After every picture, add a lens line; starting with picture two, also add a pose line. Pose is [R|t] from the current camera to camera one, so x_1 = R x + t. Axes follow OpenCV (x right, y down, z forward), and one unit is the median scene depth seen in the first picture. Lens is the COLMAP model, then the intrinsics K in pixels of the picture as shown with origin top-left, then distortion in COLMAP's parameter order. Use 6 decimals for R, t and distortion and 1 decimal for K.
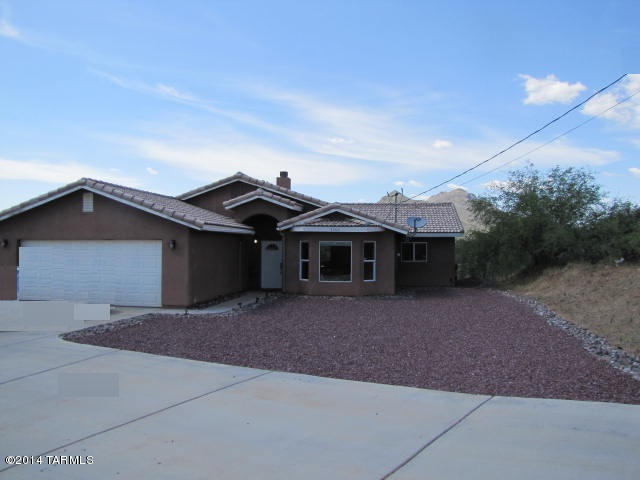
lens RADIAL K [[534.9, 0, 314.4], [0, 534.9, 239.9], [0, 0, 1]] dist [-0.164710, 0.123643]
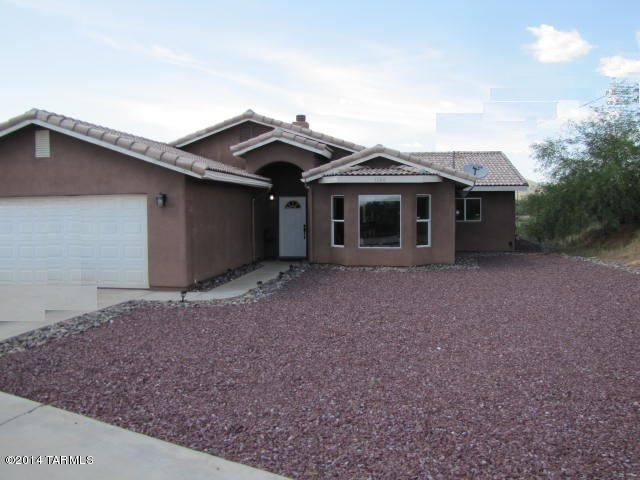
lens RADIAL K [[534.9, 0, 324.5], [0, 534.9, 240.9], [0, 0, 1]] dist [-0.164710, 0.123643]
pose [[0.999791, -0.012830, 0.015900, -0.051550], [0.011665, 0.997383, 0.071353, 0.012384], [-0.016773, -0.071152, 0.997324, 0.237759]]
